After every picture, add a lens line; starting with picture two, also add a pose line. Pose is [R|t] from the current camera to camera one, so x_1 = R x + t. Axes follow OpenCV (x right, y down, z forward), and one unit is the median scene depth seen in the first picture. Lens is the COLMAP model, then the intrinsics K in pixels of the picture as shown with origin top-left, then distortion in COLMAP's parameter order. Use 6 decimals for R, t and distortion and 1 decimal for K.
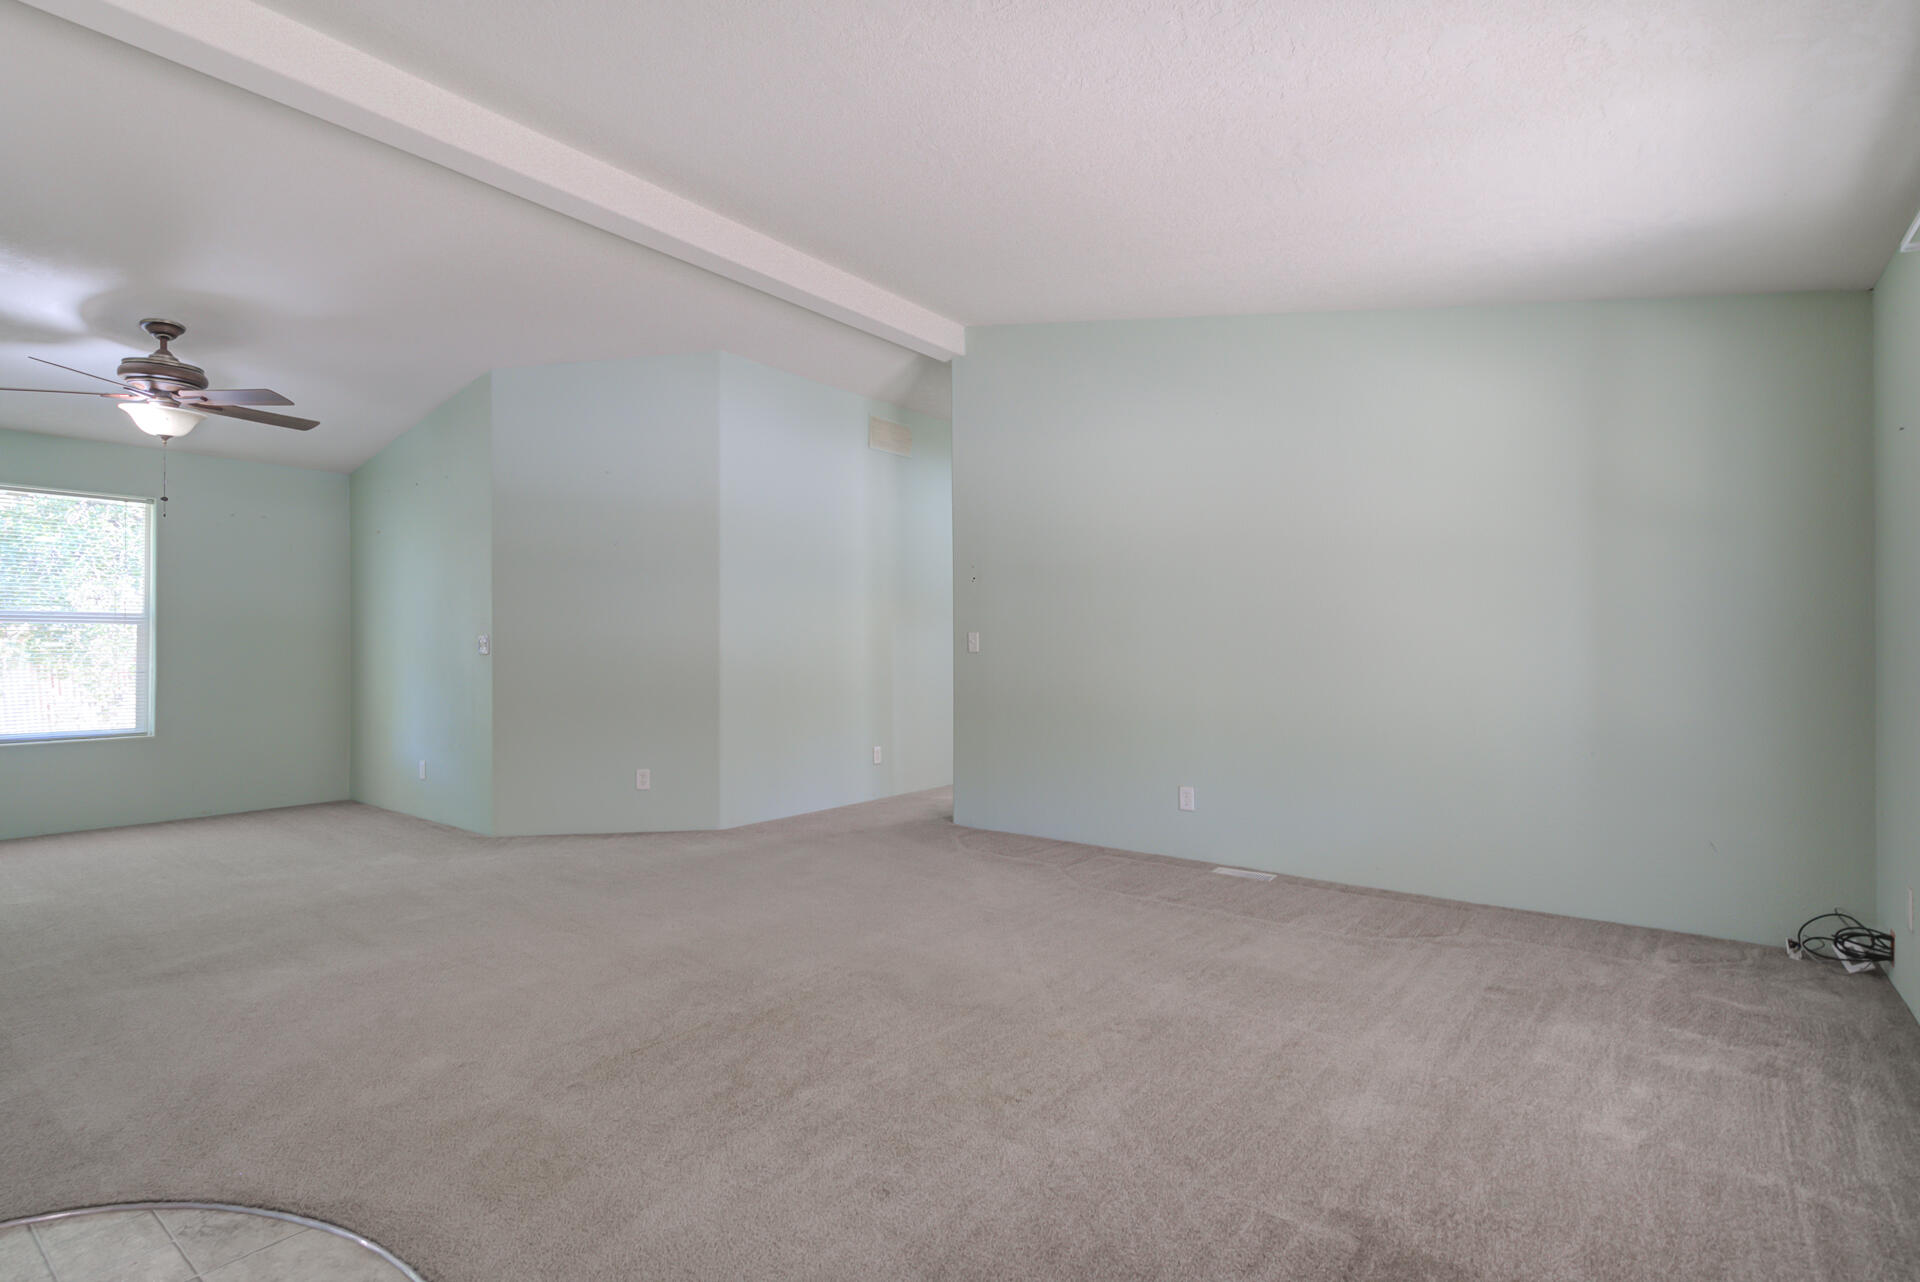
lens RADIAL K [[925.1, 0, 961.2], [0, 925.1, 639.7], [0, 0, 1]] dist [0.007889, -0.003330]
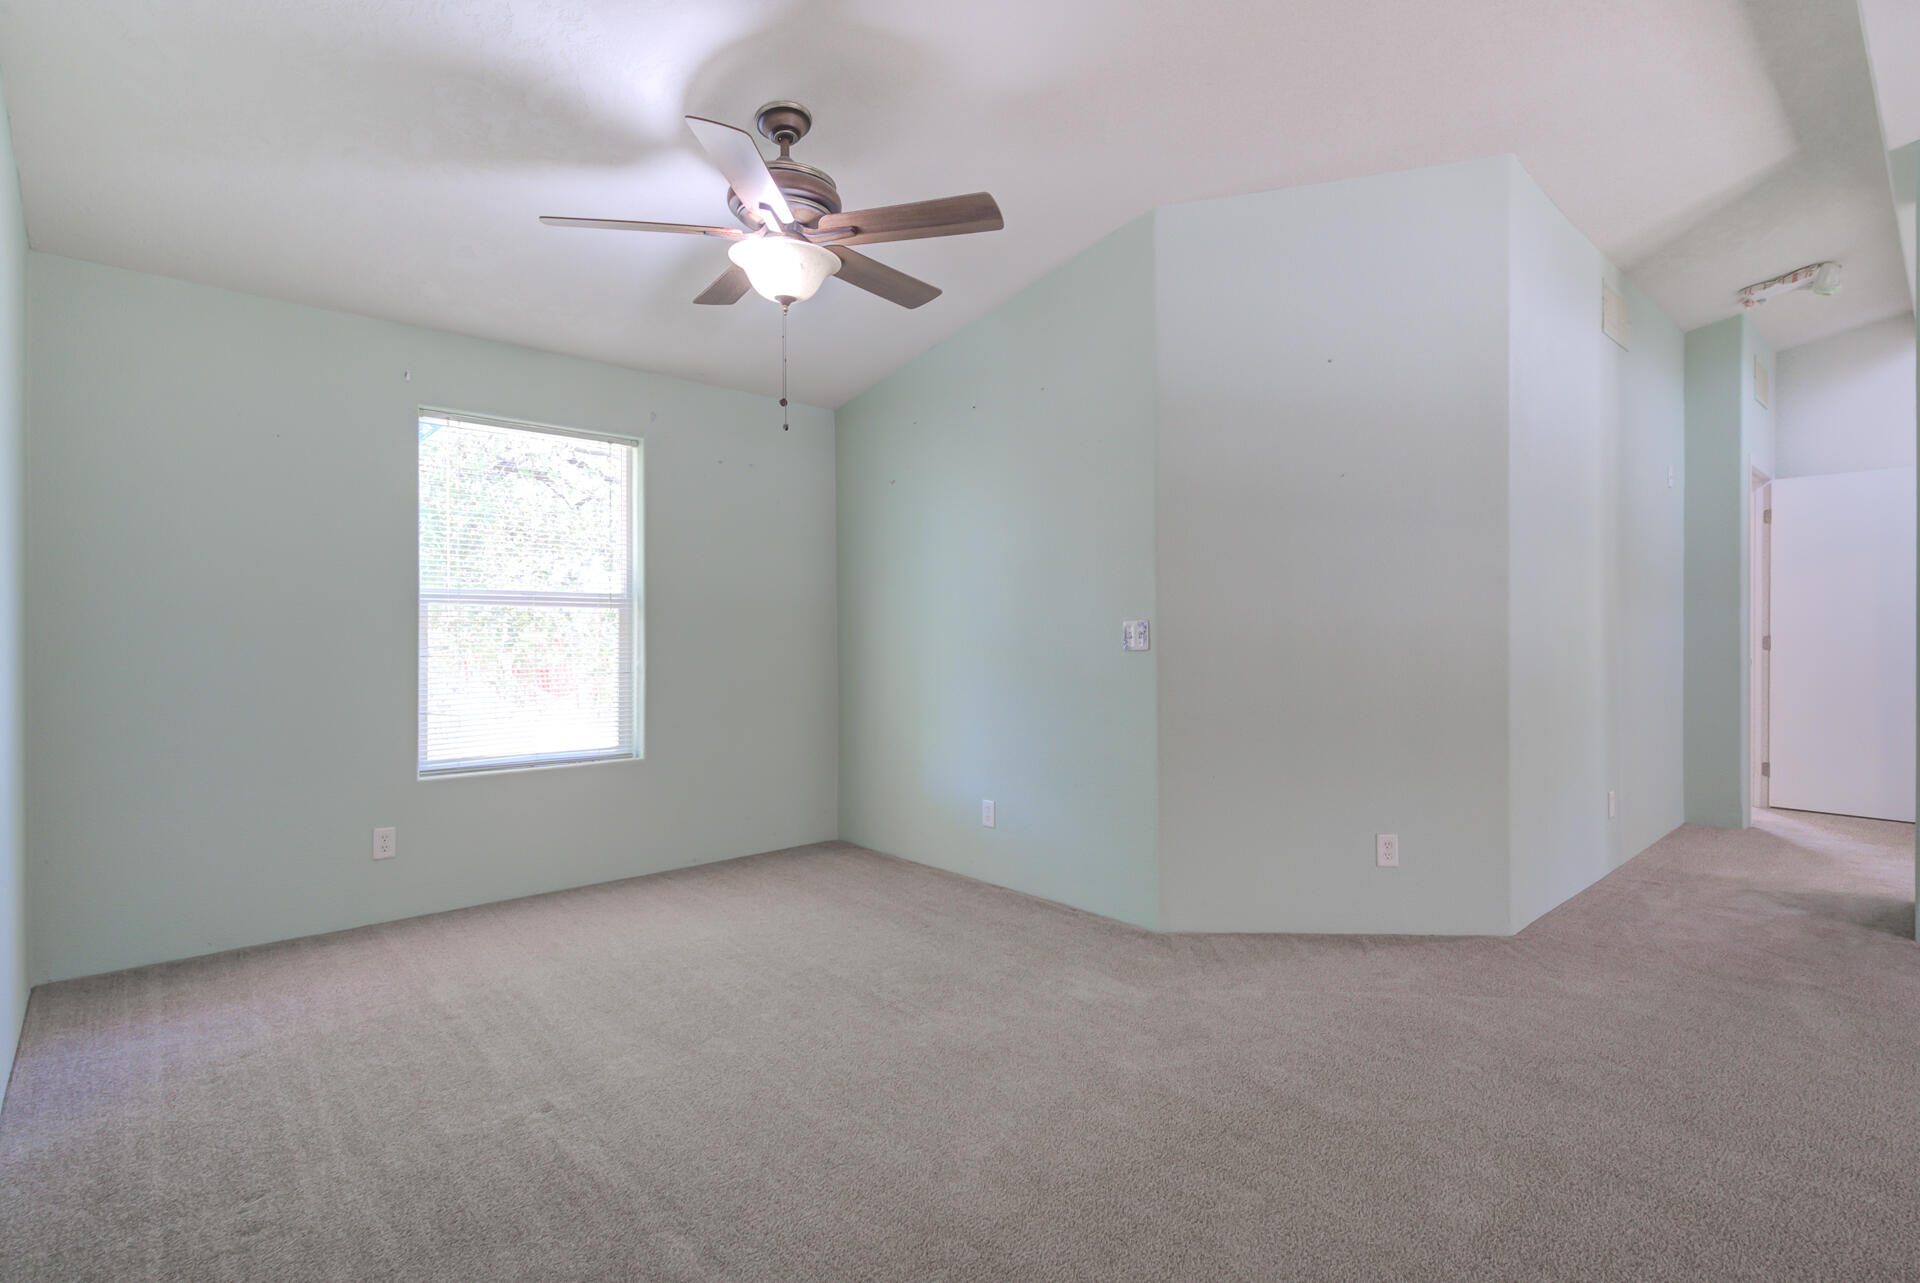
lens RADIAL K [[925.1, 0, 961.3], [0, 925.1, 639.5], [0, 0, 1]] dist [0.007889, -0.003330]
pose [[0.985051, 0.000075, -0.172265, -0.519179], [0.001856, 0.999937, 0.011050, 0.000929], [0.172255, -0.011204, 0.984989, 0.335049]]
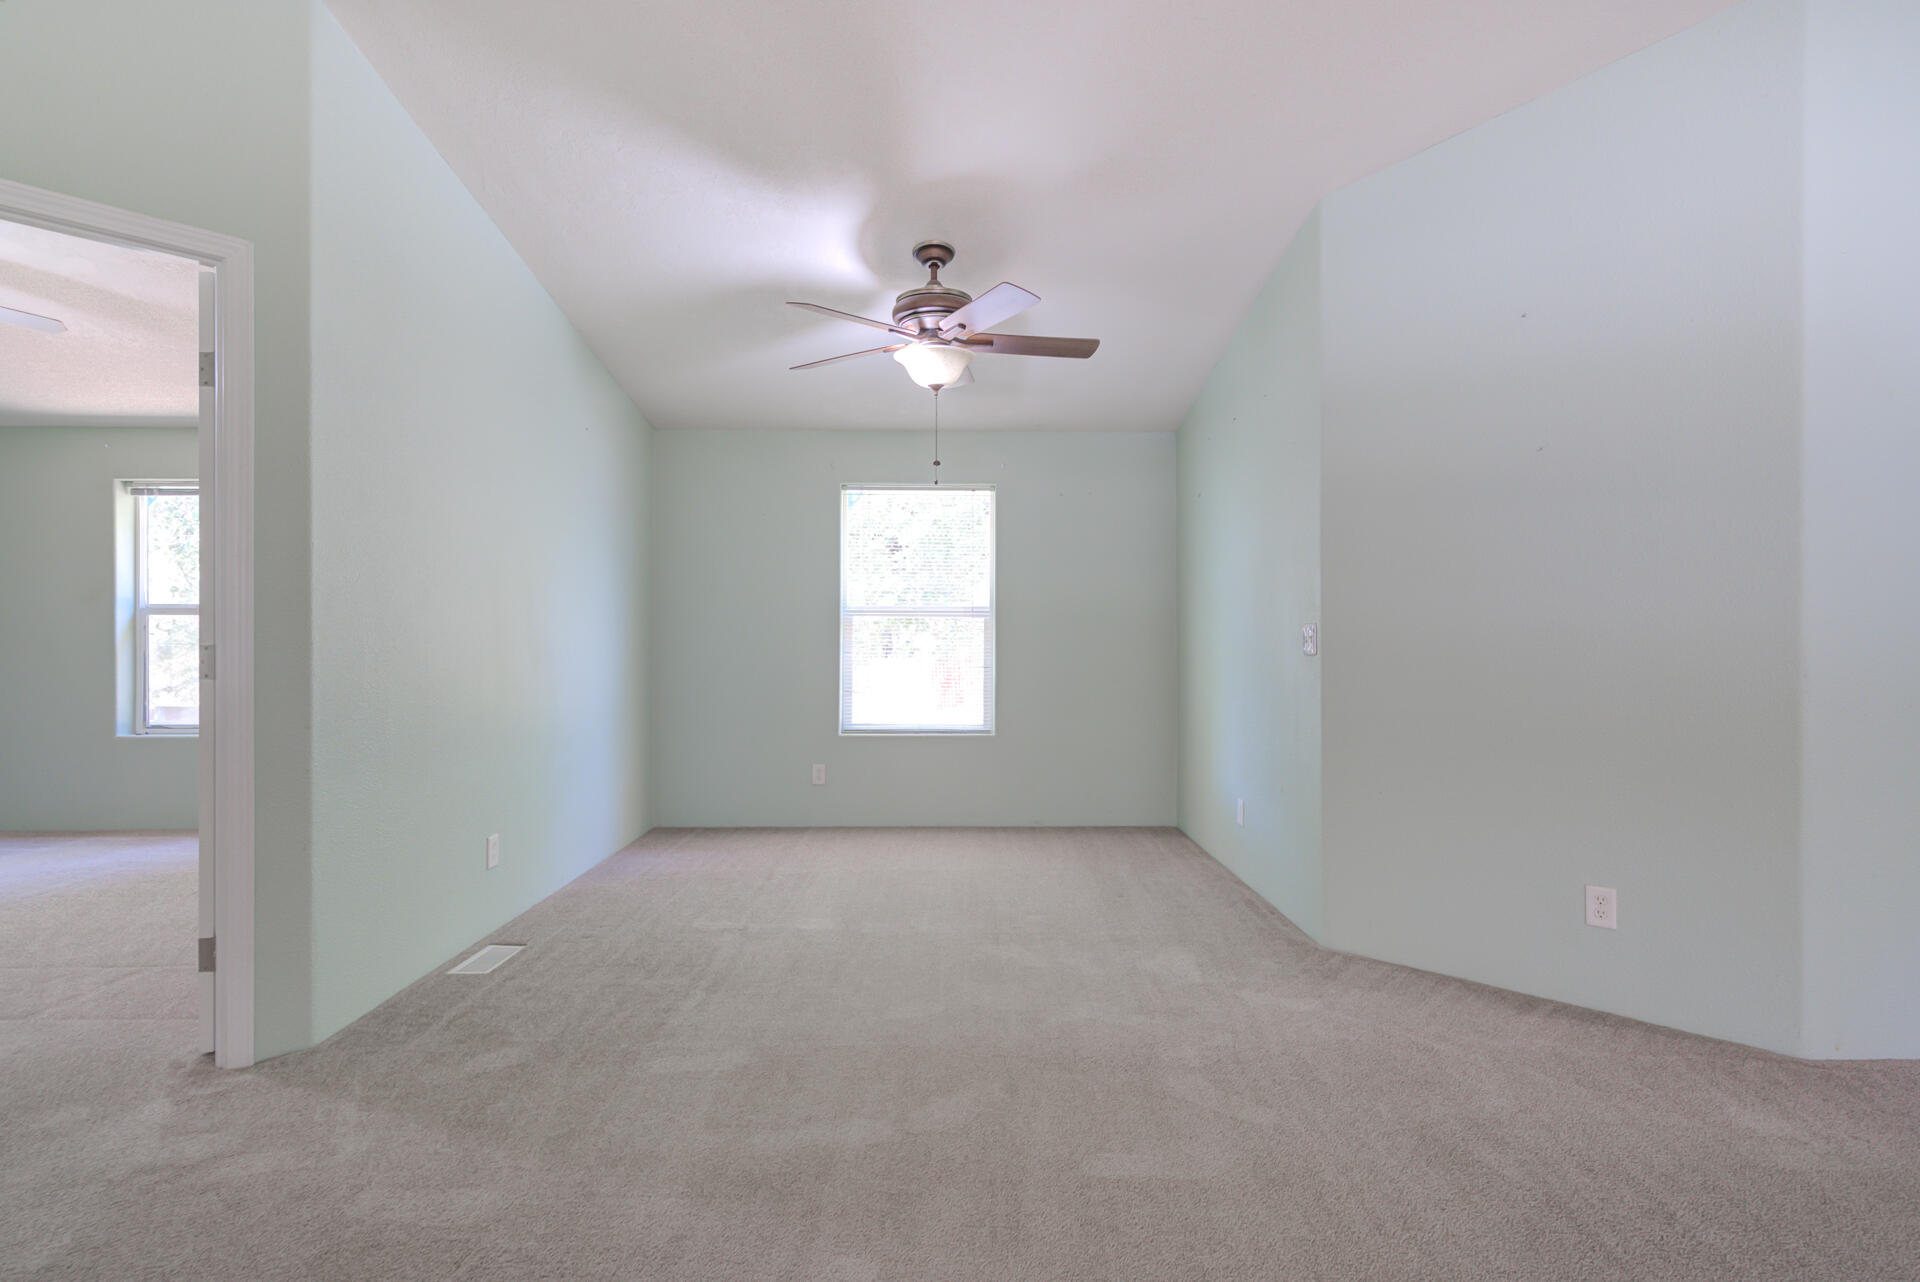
lens RADIAL K [[925.1, 0, 958.4], [0, 925.1, 638.7], [0, 0, 1]] dist [0.007889, -0.003330]
pose [[0.619835, 0.001953, -0.784730, -0.163972], [0.004421, 0.999972, 0.005980, 0.000018], [0.784720, -0.007176, 0.619809, 0.412530]]
